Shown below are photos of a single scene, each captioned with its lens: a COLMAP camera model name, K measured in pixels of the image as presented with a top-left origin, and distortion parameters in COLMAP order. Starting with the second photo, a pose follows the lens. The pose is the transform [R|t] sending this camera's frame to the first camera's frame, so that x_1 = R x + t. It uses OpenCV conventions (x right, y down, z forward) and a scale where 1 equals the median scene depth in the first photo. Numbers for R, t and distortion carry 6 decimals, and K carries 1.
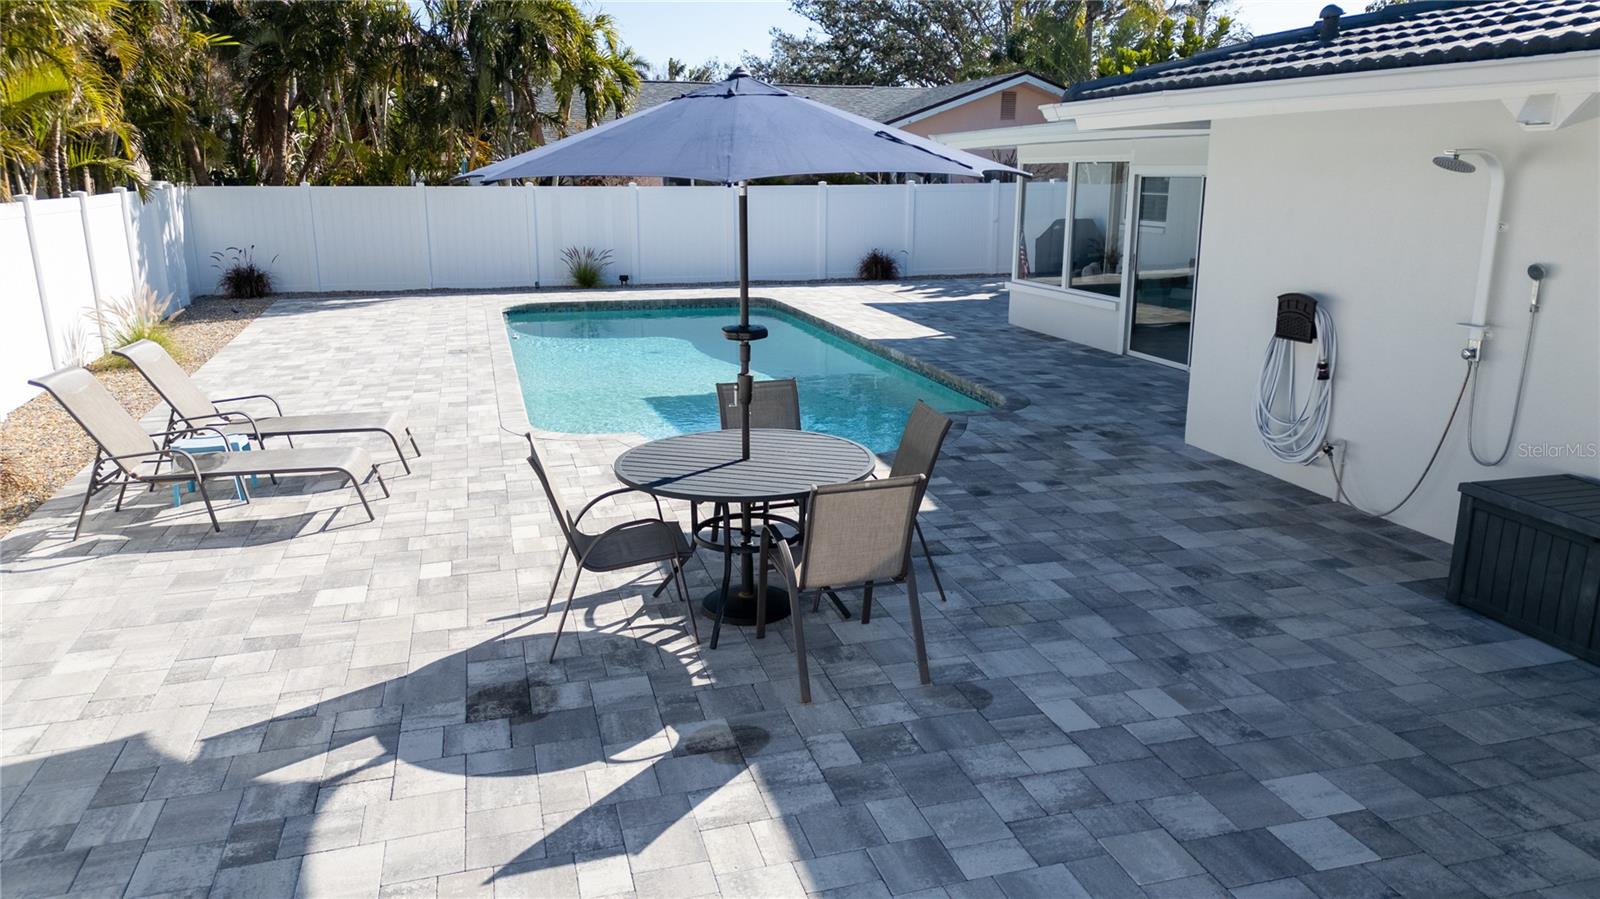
lens RADIAL K [[1124.4, 0, 794.0], [0, 1124.4, 445.5], [0, 0, 1]] dist [0.052153, -0.048763]
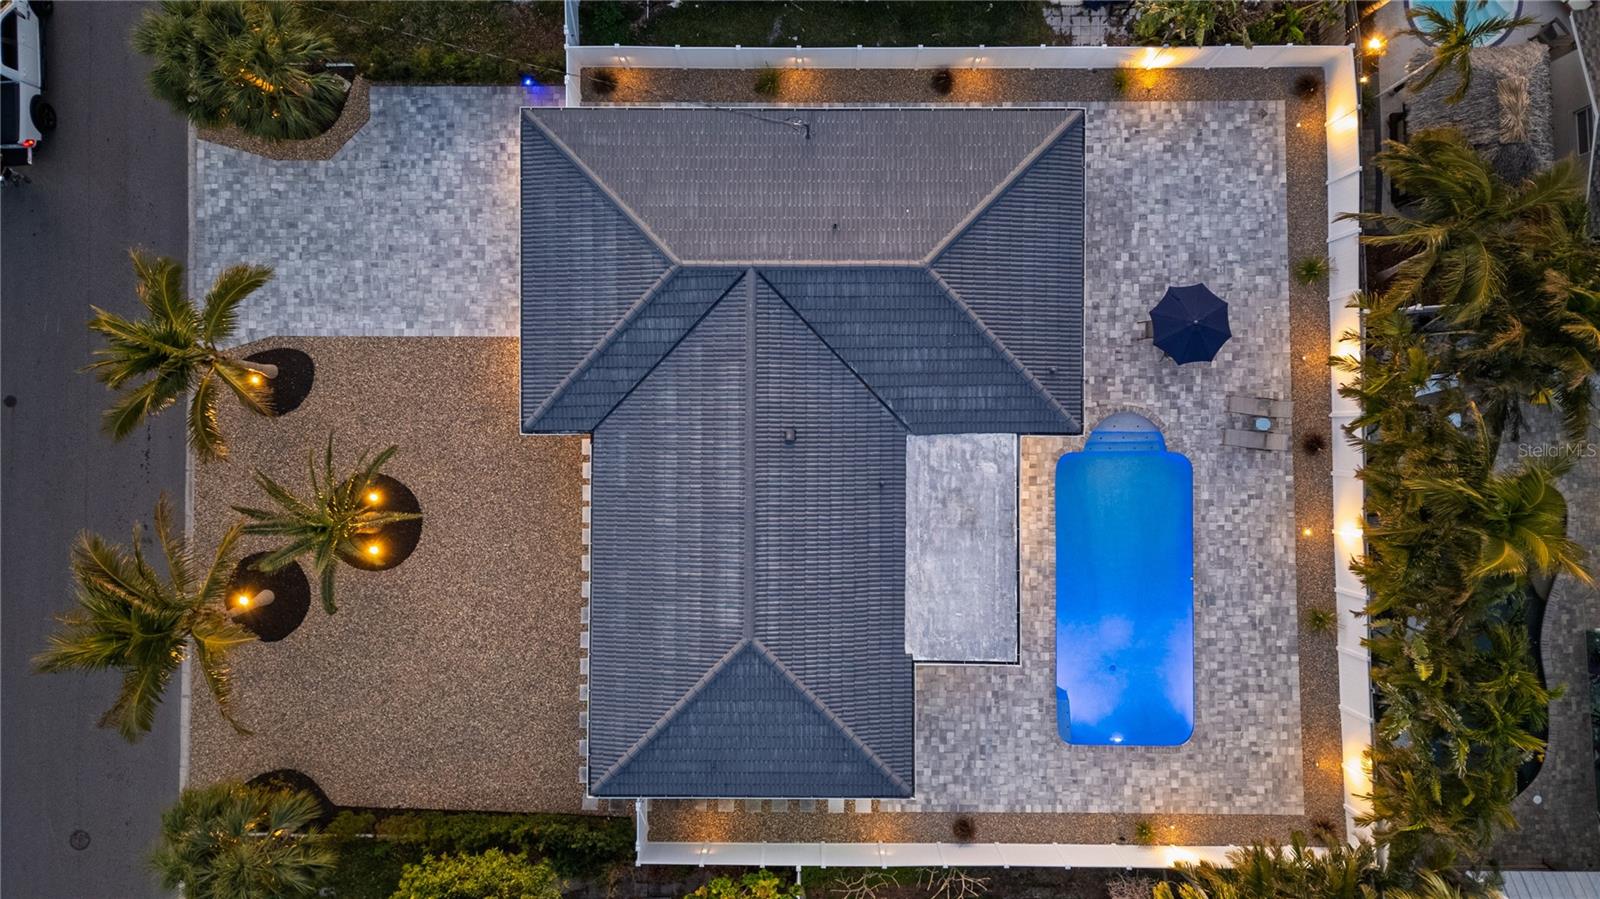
lens RADIAL K [[1124.4, 0, 810.1], [0, 1124.4, 437.4], [0, 0, 1]] dist [0.052153, -0.048763]
pose [[-0.959761, -0.280706, 0.007940, 1.788509], [0.070519, -0.213549, 0.974384, -6.777940], [-0.271820, 0.935735, 0.224751, 0.699611]]
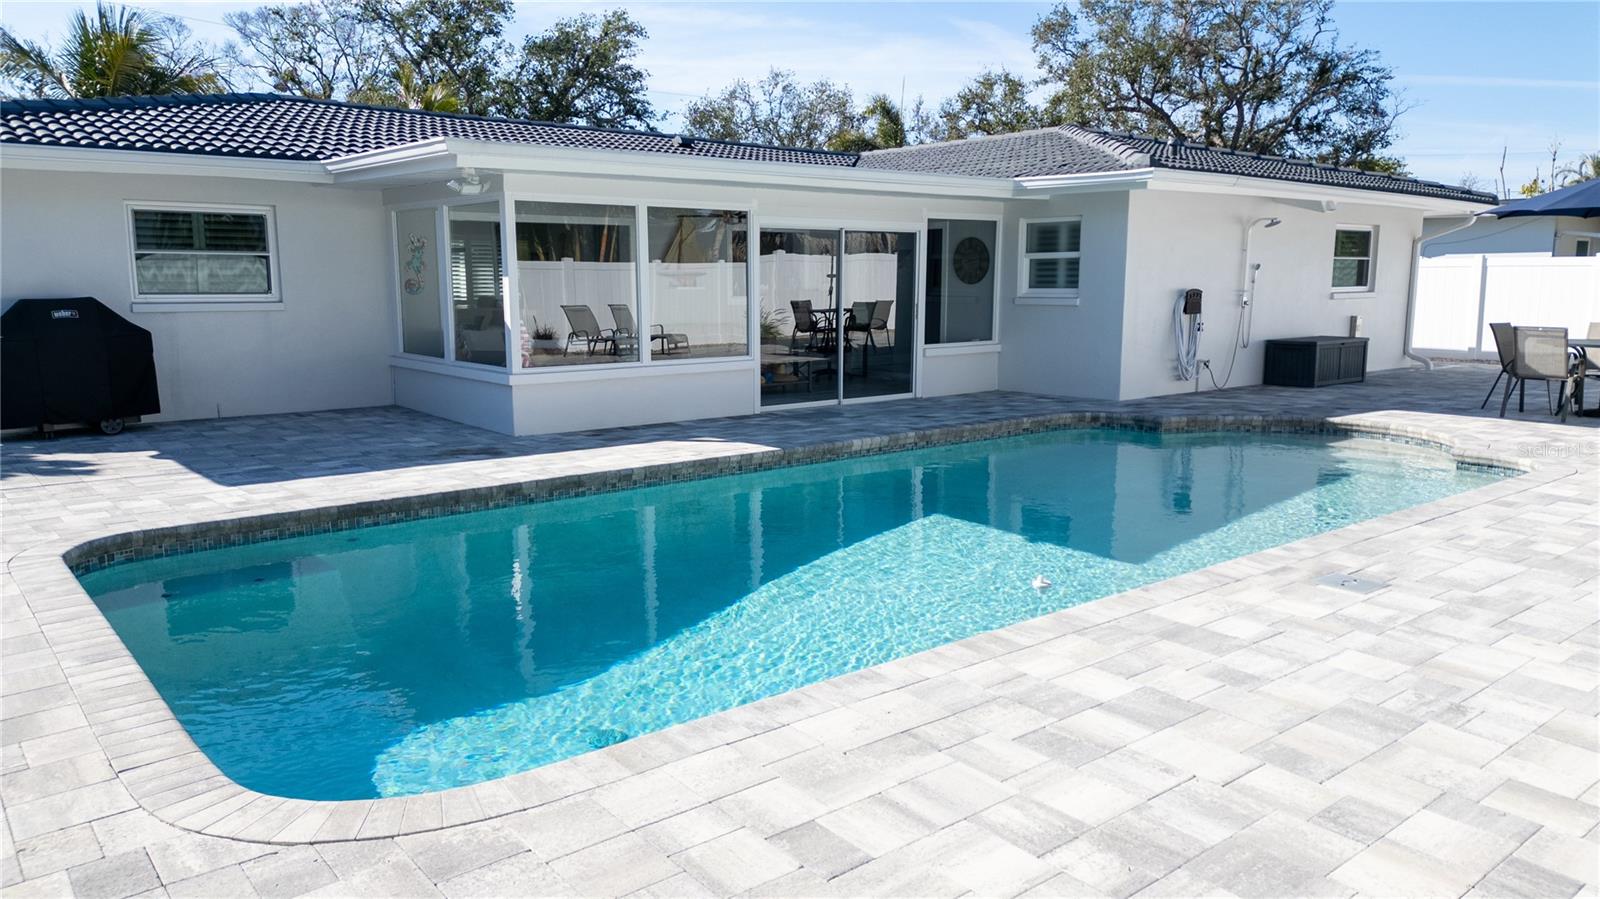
lens RADIAL K [[1124.4, 0, 799.2], [0, 1124.4, 450.0], [0, 0, 1]] dist [0.052153, -0.048763]
pose [[-0.393006, -0.138198, 0.909092, -1.457470], [0.216902, 0.946812, 0.237700, -0.653389], [-0.893588, 0.290601, -0.342127, 3.245251]]
